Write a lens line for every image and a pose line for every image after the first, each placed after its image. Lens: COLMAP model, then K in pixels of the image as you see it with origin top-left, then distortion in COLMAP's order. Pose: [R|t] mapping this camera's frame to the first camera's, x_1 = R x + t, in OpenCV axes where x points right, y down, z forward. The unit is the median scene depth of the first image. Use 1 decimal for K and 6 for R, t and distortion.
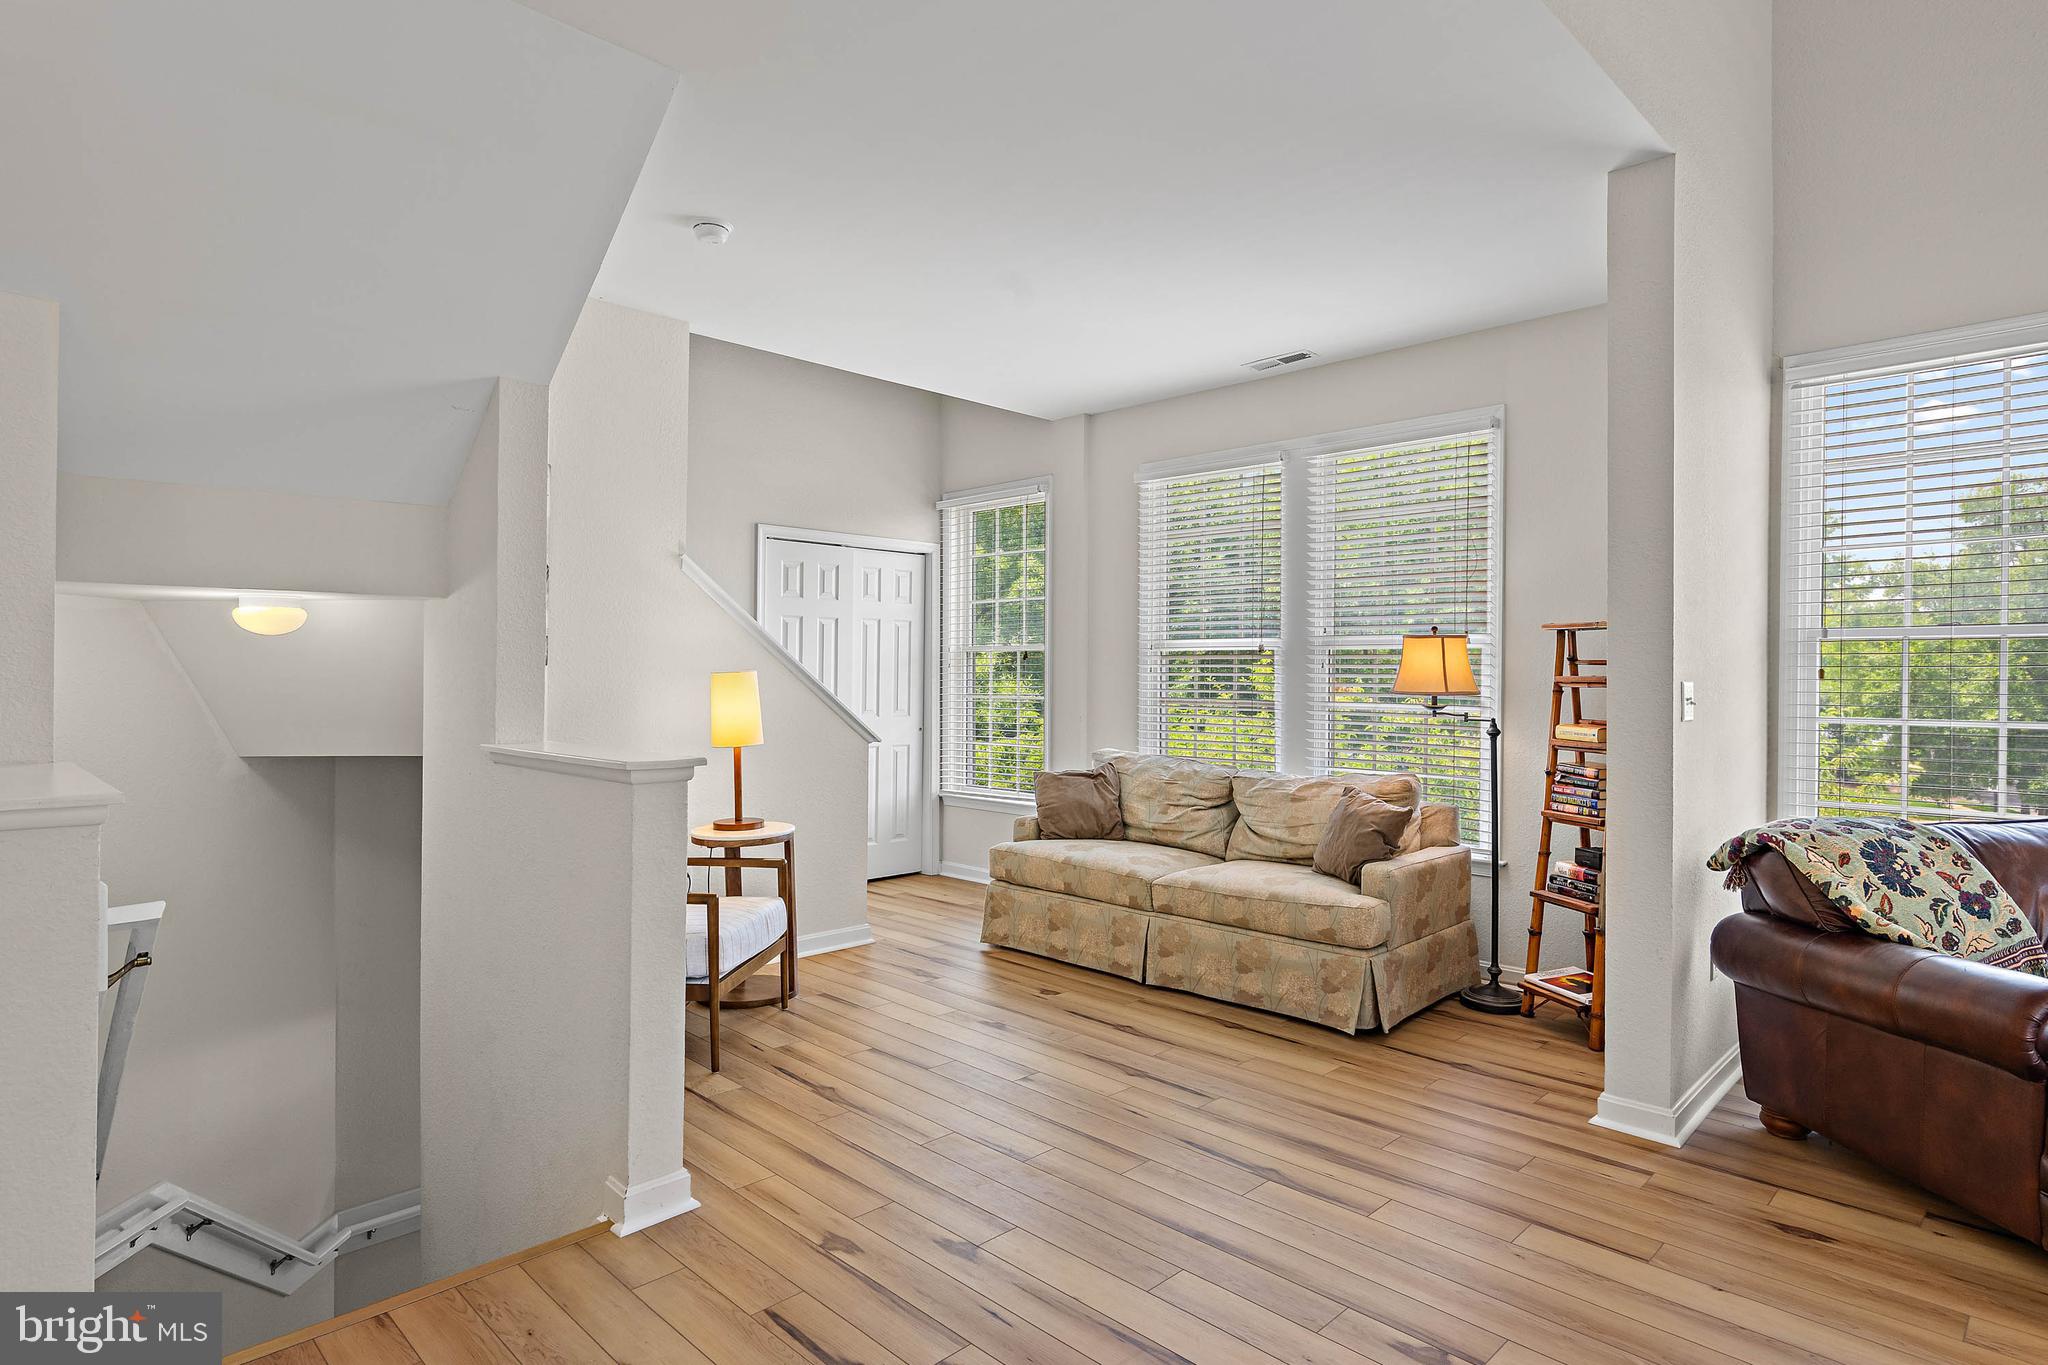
lens RADIAL K [[1096.2, 0, 1031.2], [0, 1096.2, 678.5], [0, 0, 1]] dist [0.002093, 0.001356]
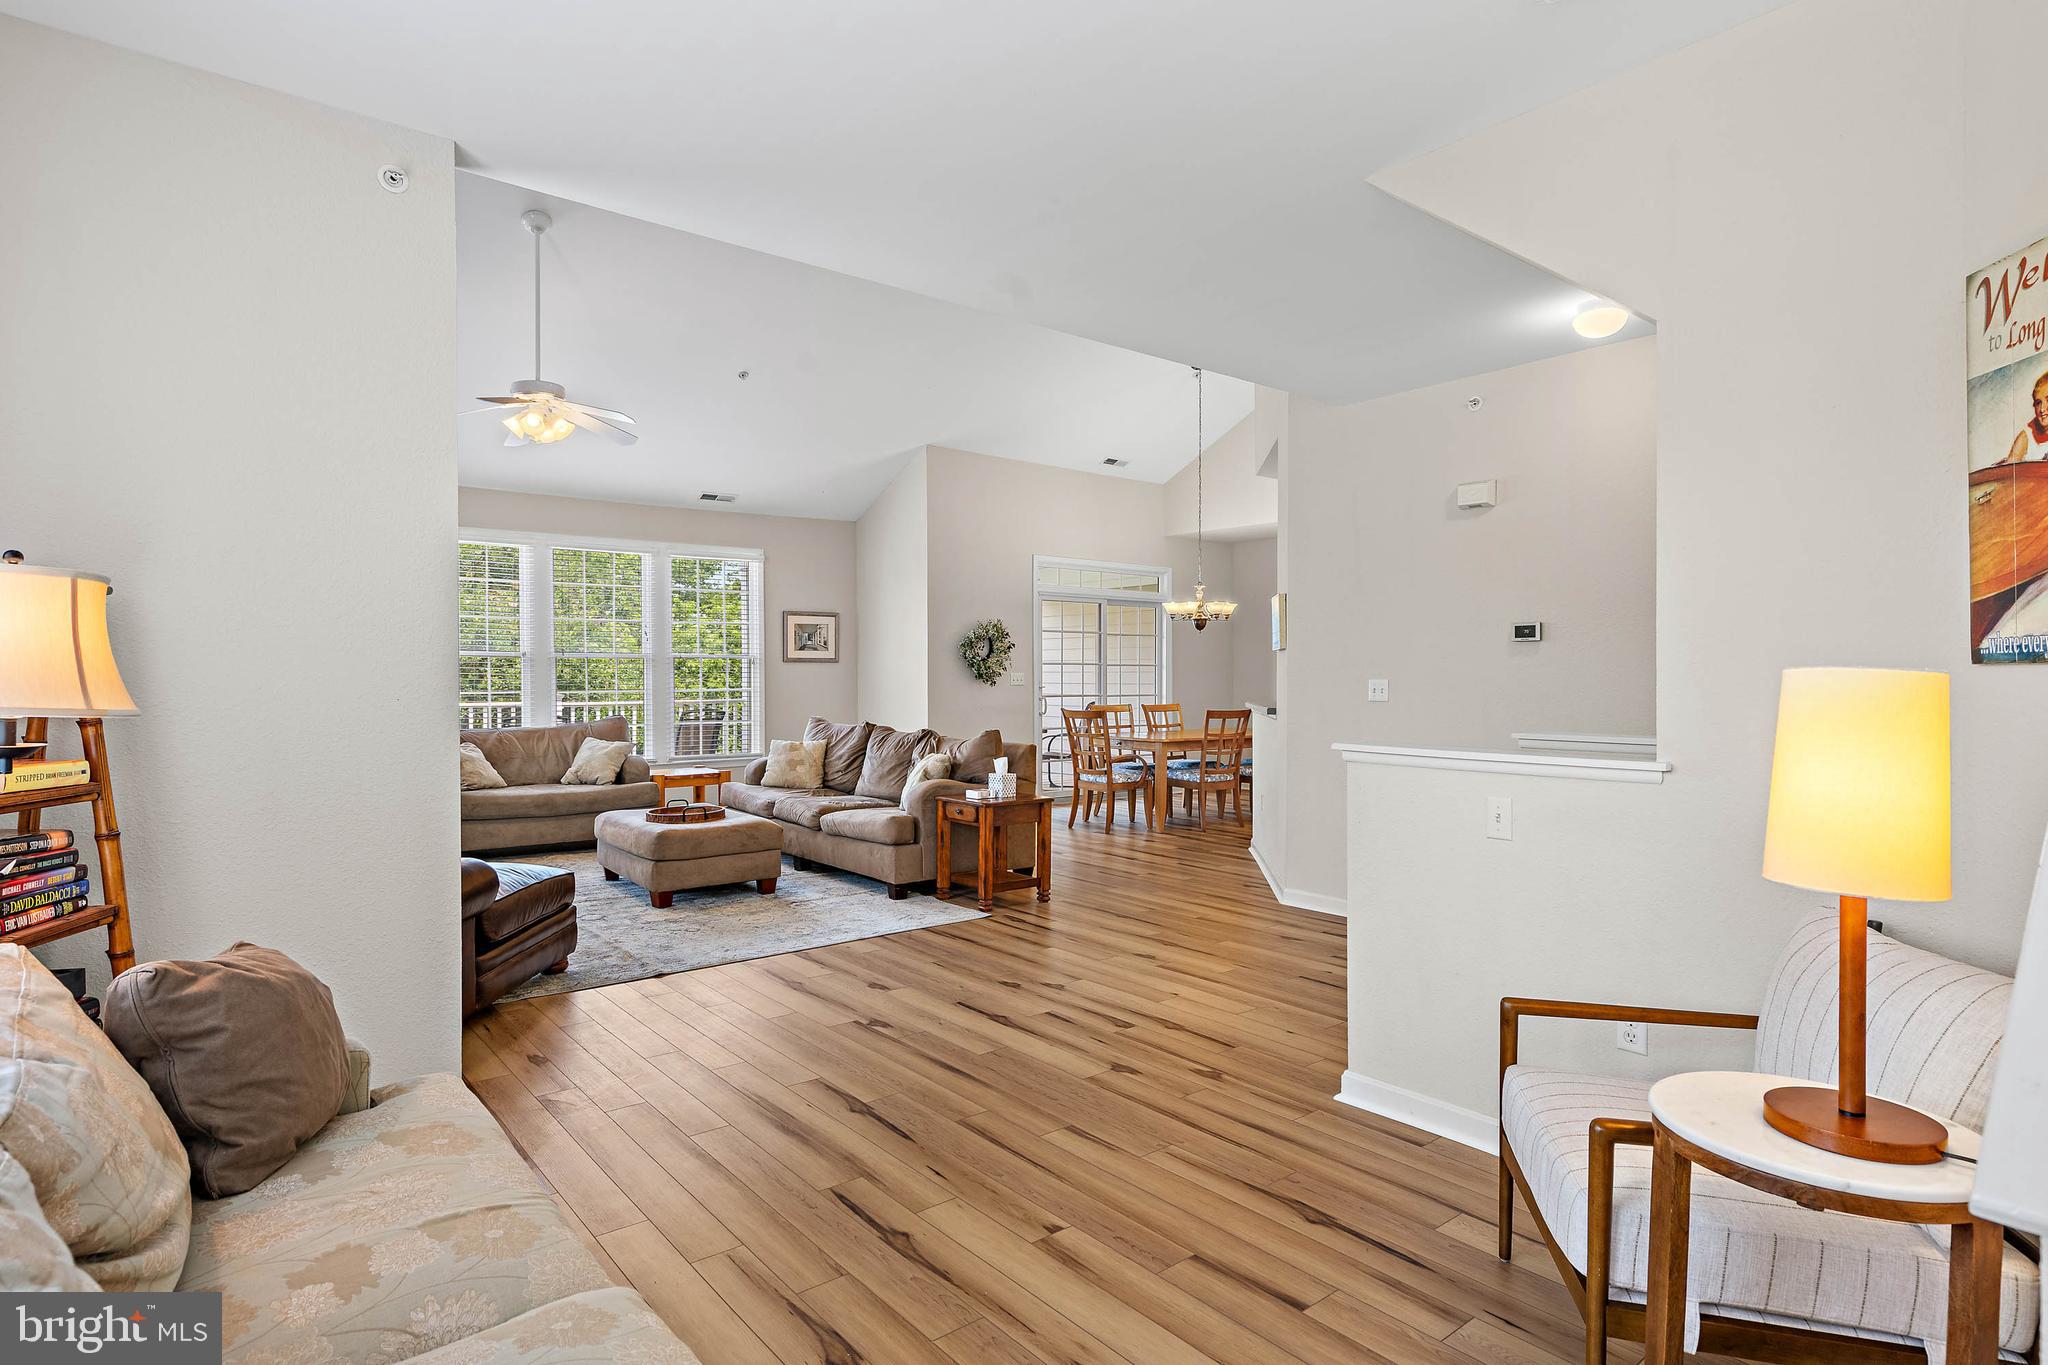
lens RADIAL K [[1094.6, 0, 1024.0], [0, 1094.6, 682.5], [0, 0, 1]] dist [-0.002603, -0.000059]
pose [[-0.994055, -0.006505, 0.108680, -0.054435], [-0.005369, 0.999928, 0.010736, -0.005489], [-0.108742, 0.010088, -0.994019, 1.508468]]
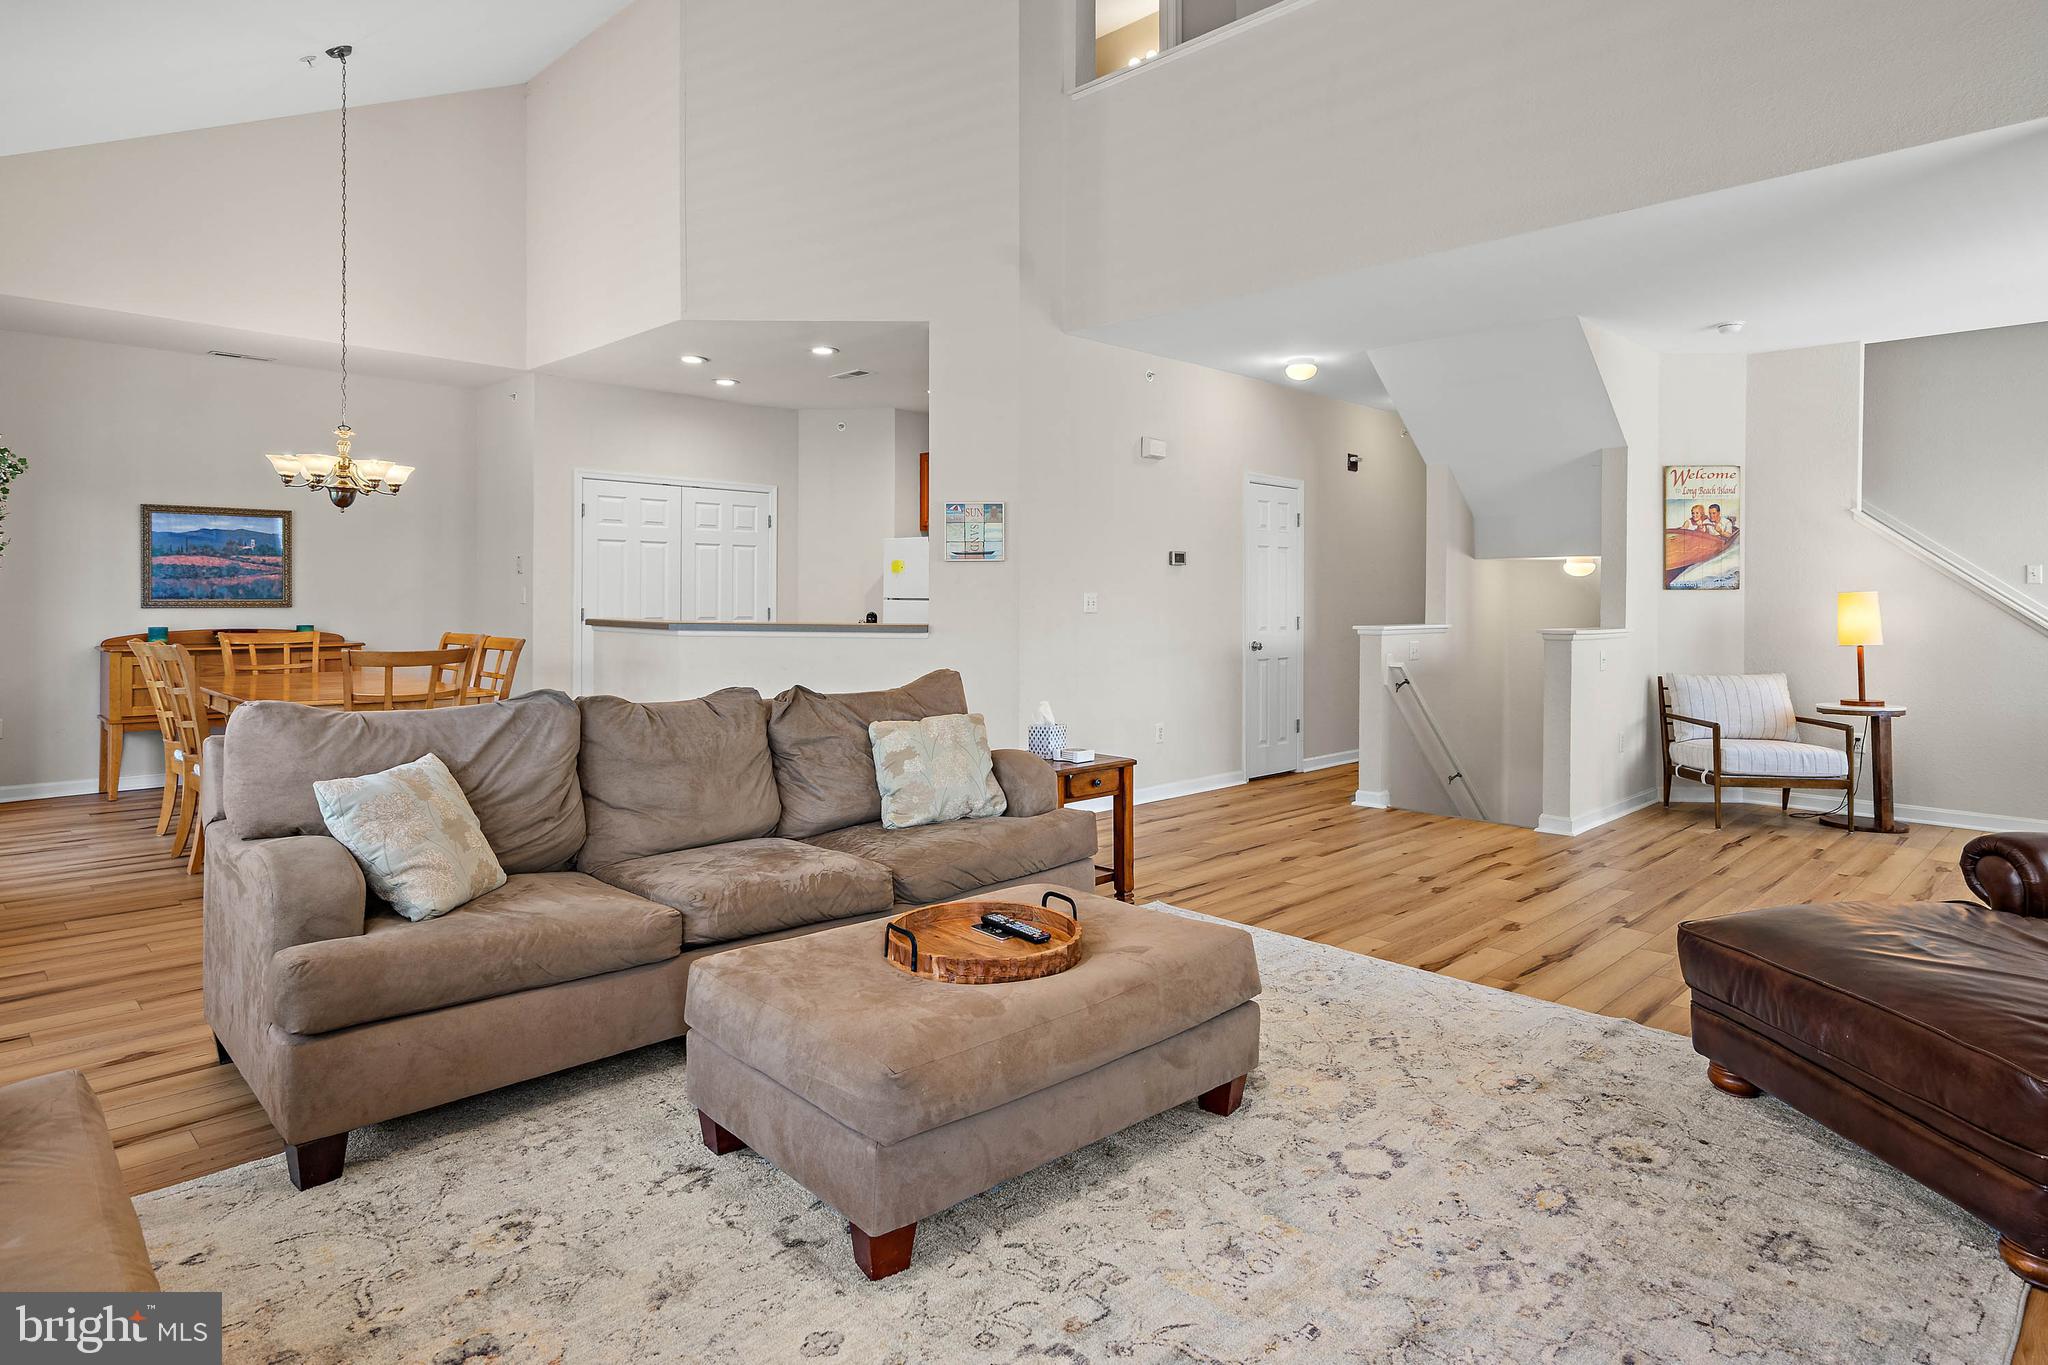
lens RADIAL K [[1141.2, 0, 1032.1], [0, 1141.2, 603.2], [0, 0, 1]] dist [0.002160, 0.002167]
pose [[0.000927, 0.000167, -1.000000, 1.295899], [-0.008804, 0.999961, 0.000159, 0.017878], [0.999961, 0.008804, 0.000928, -0.051193]]
